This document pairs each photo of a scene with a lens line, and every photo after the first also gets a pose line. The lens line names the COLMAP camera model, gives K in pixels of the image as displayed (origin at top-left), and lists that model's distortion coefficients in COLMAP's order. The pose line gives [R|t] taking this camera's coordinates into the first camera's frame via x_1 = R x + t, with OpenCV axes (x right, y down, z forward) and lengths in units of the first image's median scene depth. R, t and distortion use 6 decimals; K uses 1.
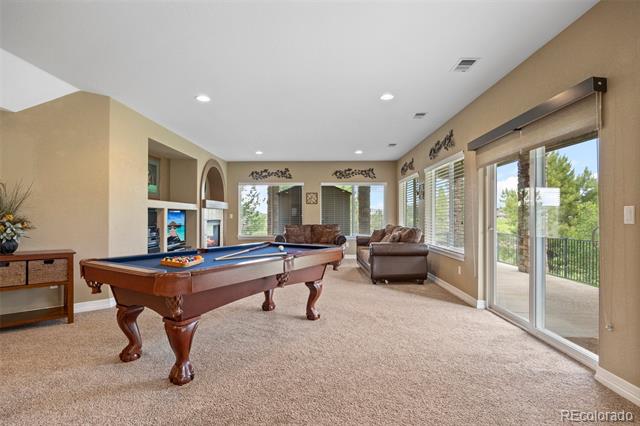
lens RADIAL K [[329.0, 0, 322.9], [0, 329.0, 216.2], [0, 0, 1]] dist [-0.008040, -0.002642]
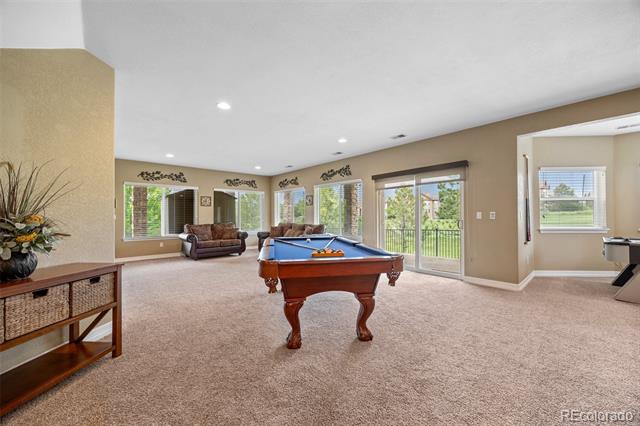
lens RADIAL K [[247.8, 0, 319.8], [0, 247.8, 215.7], [0, 0, 1]] dist [-0.001082, -0.000451]
pose [[0.723806, -0.003096, 0.689996, -0.410908], [0.007063, 0.999971, -0.002922, 0.001036], [-0.689967, 0.006988, 0.723807, 0.124129]]
